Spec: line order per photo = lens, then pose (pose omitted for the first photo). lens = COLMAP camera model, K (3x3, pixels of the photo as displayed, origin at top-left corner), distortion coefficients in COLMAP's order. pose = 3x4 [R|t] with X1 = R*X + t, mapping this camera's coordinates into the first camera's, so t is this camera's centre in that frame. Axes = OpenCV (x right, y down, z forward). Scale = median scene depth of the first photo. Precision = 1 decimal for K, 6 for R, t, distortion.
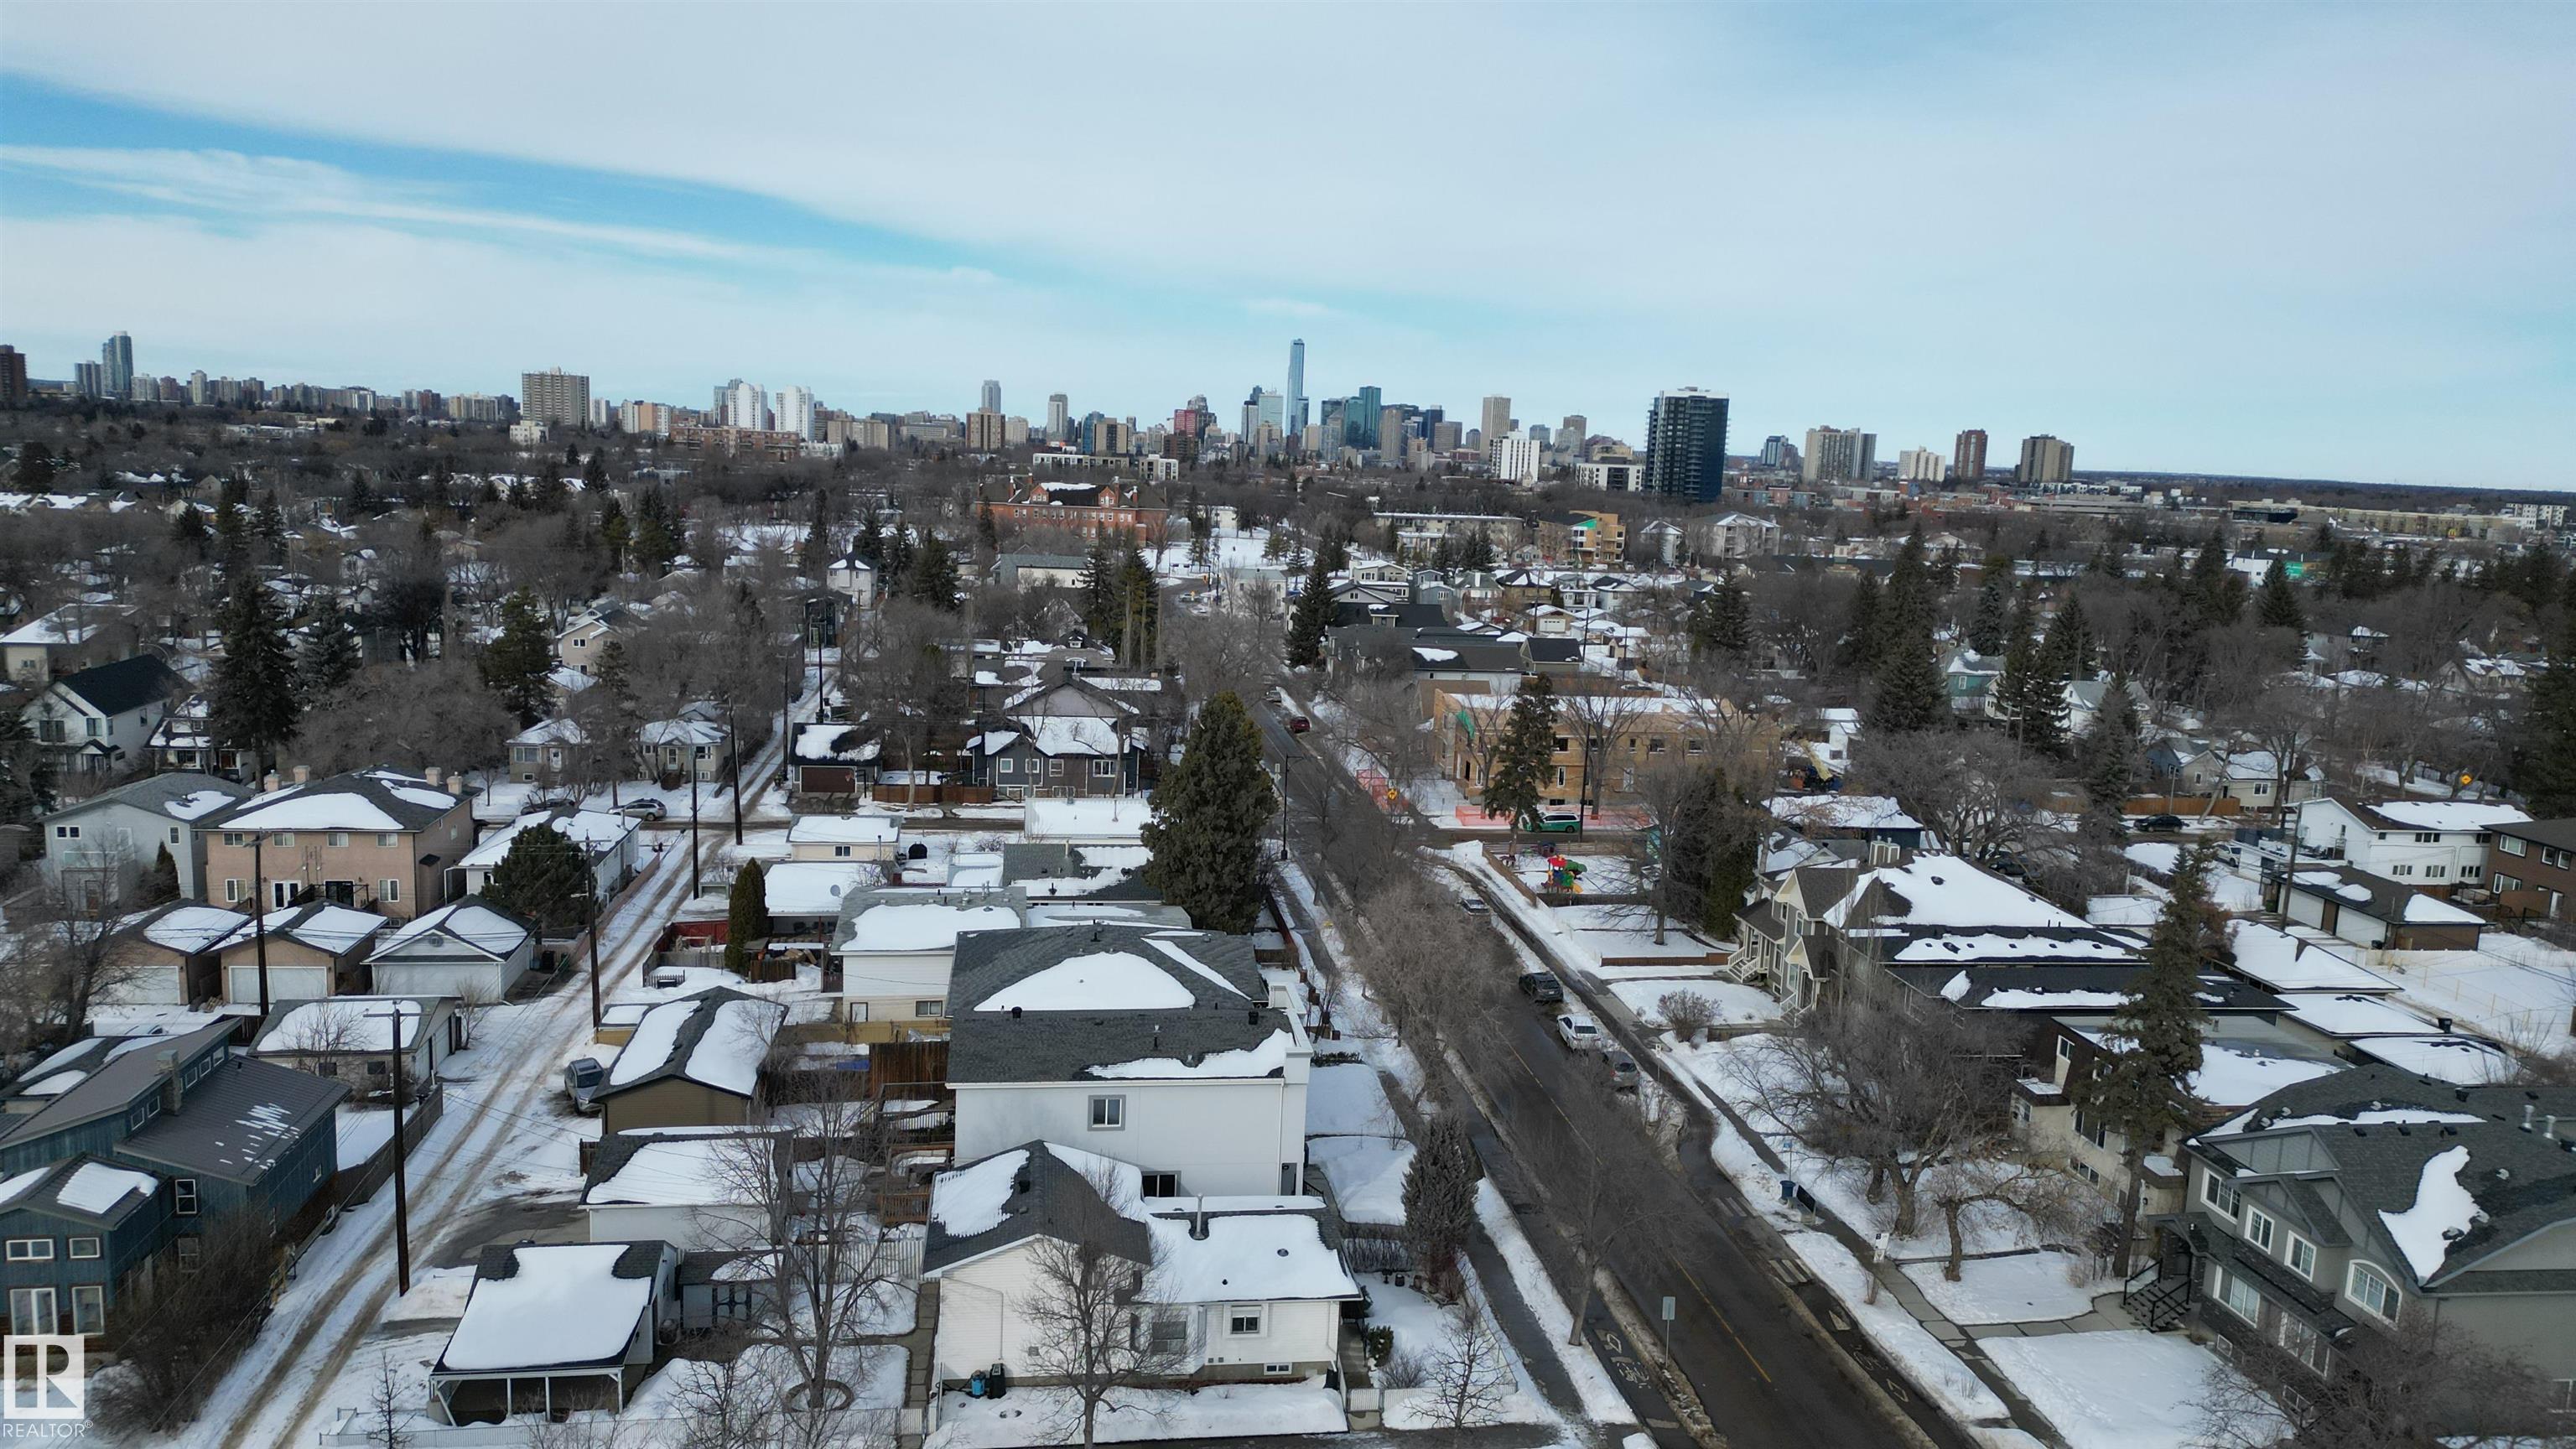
lens RADIAL K [[1785.1, 0, 1288.0], [0, 1785.1, 724.5], [0, 0, 1]] dist [0.087038, -0.086943]
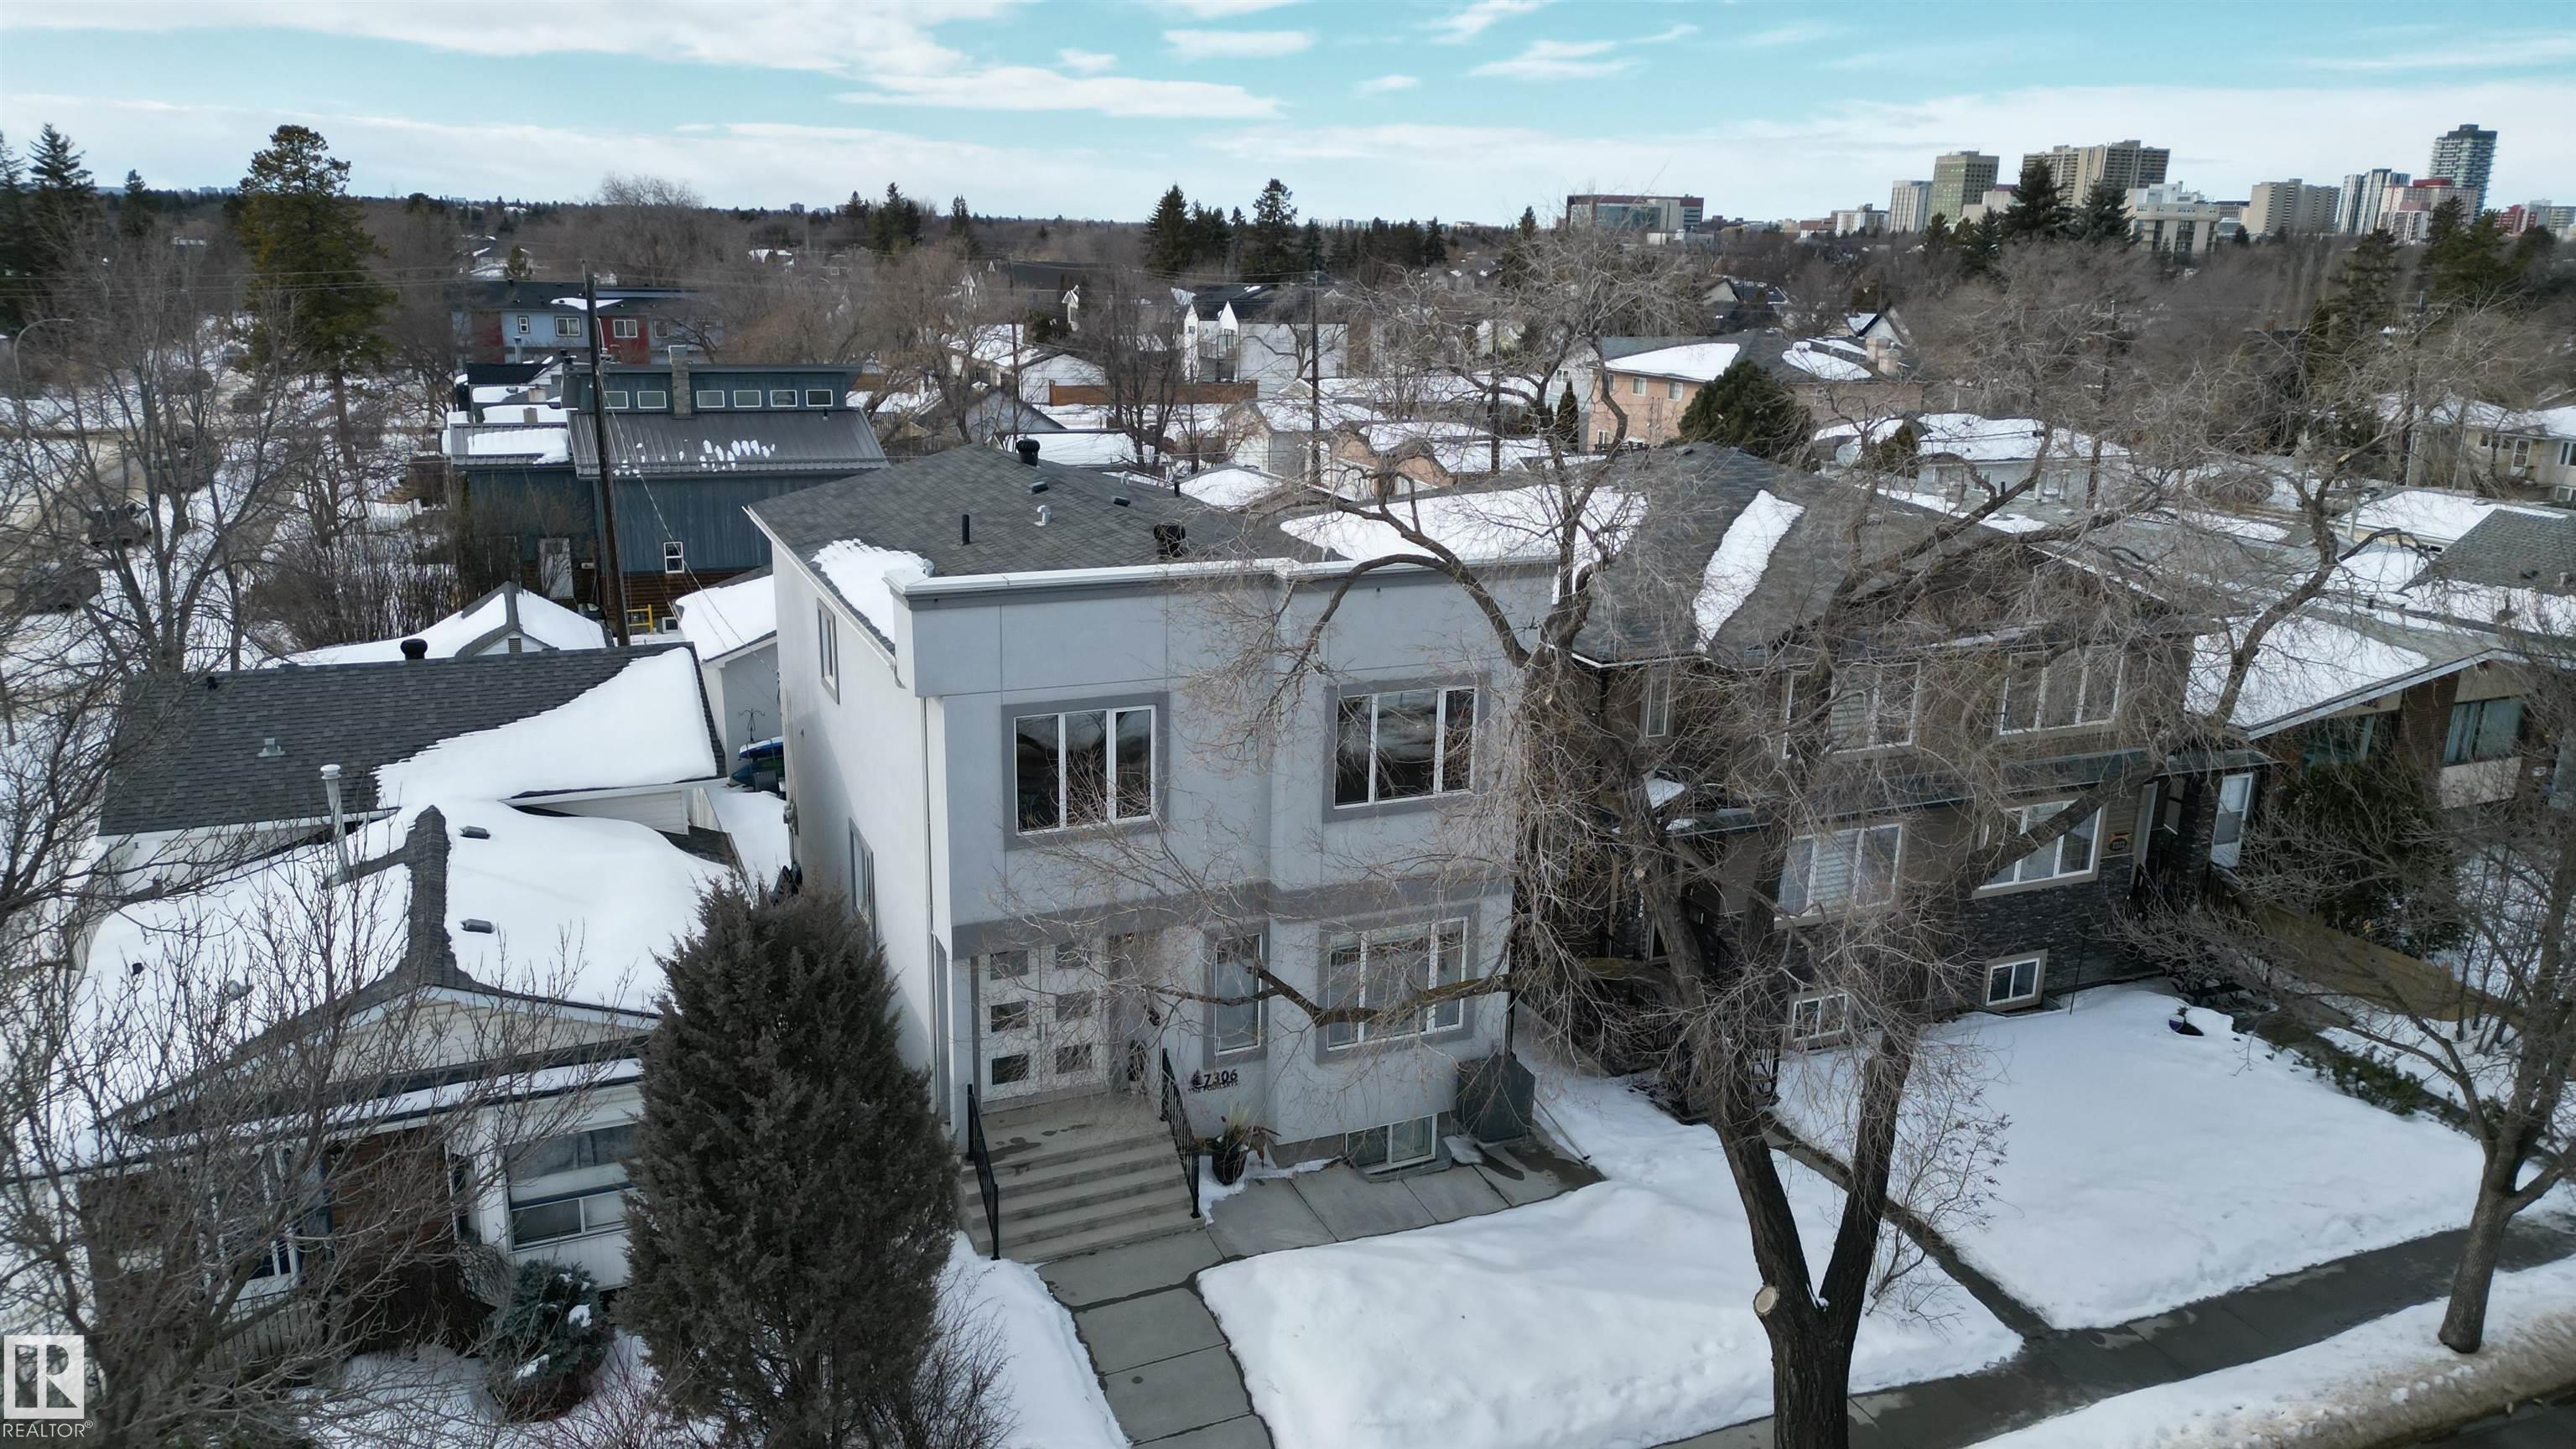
lens RADIAL K [[1789.3, 0, 1292.0], [0, 1789.3, 733.7], [0, 0, 1]] dist [0.081971, -0.082809]
pose [[0.275576, 0.226342, -0.934252, 0.170674], [-0.164165, 0.968688, 0.186262, 0.076614], [0.947158, 0.102042, 0.304104, 0.530756]]
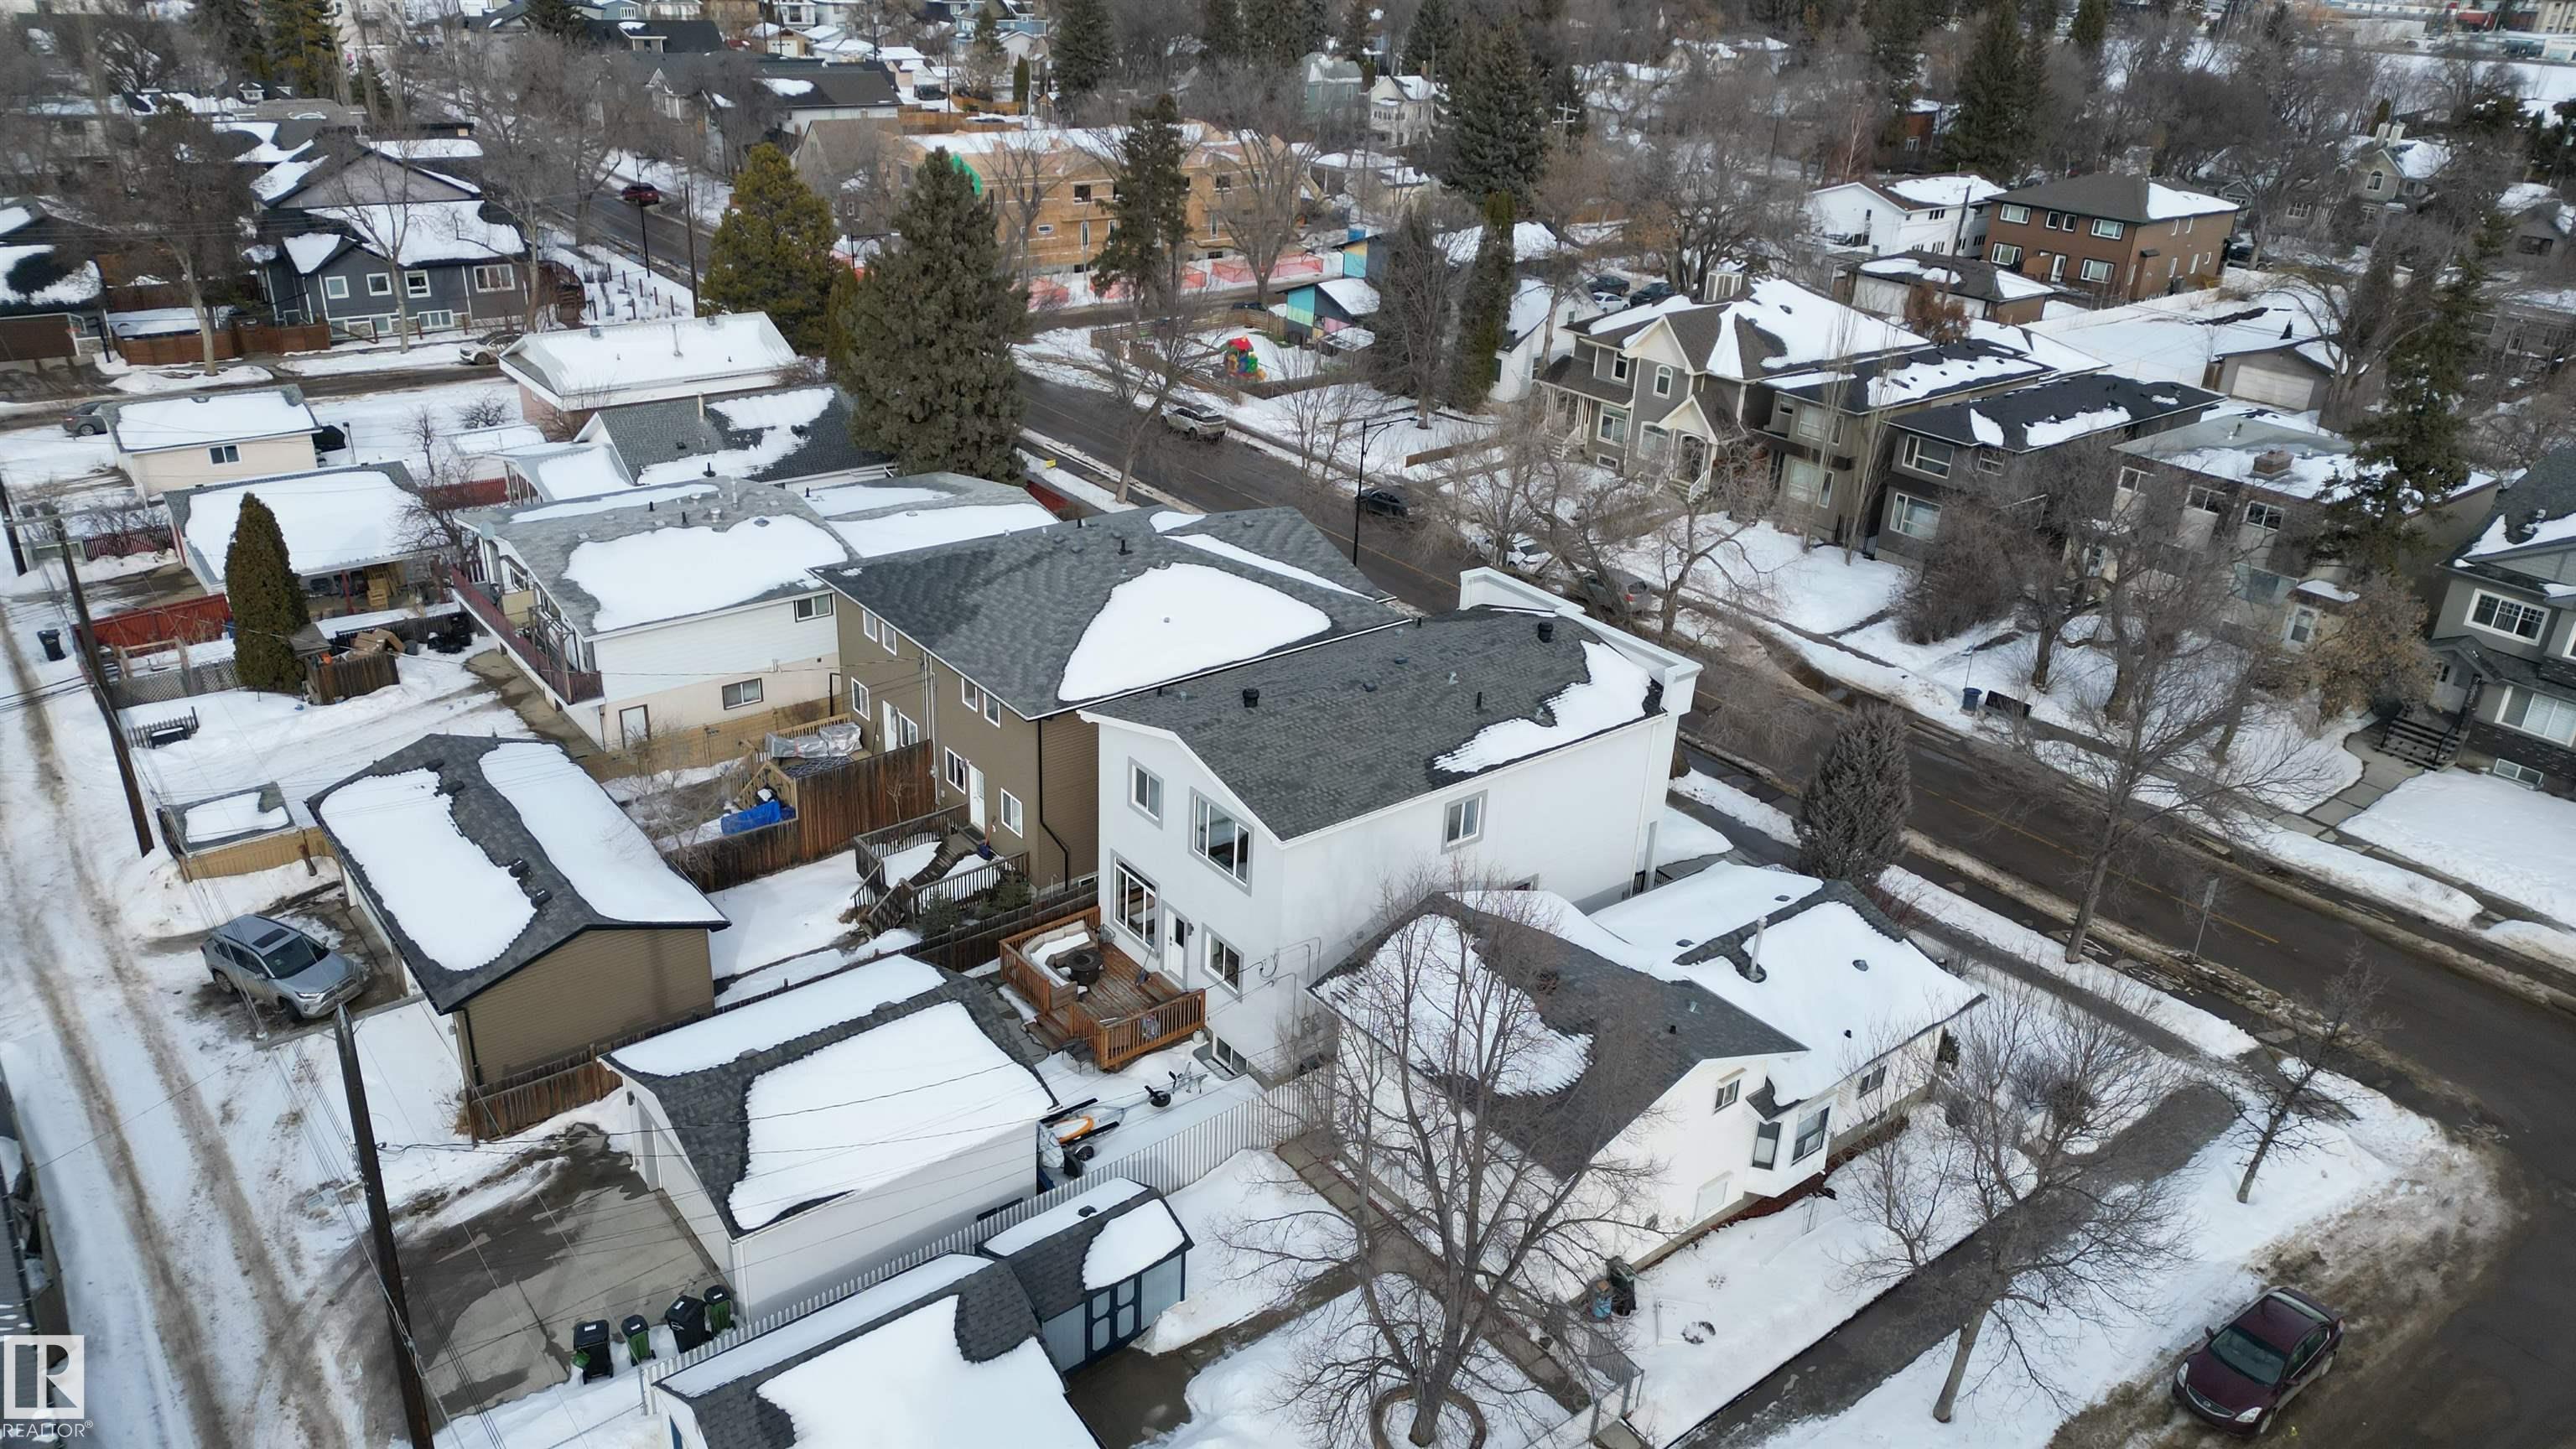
lens RADIAL K [[1785.1, 0, 1288.0], [0, 1785.1, 724.5], [0, 0, 1]] dist [0.087038, -0.086943]
pose [[0.862636, -0.215228, 0.457751, -0.239625], [0.070576, 0.947321, 0.312414, -0.011390], [-0.500877, -0.237193, 0.832383, 0.275617]]
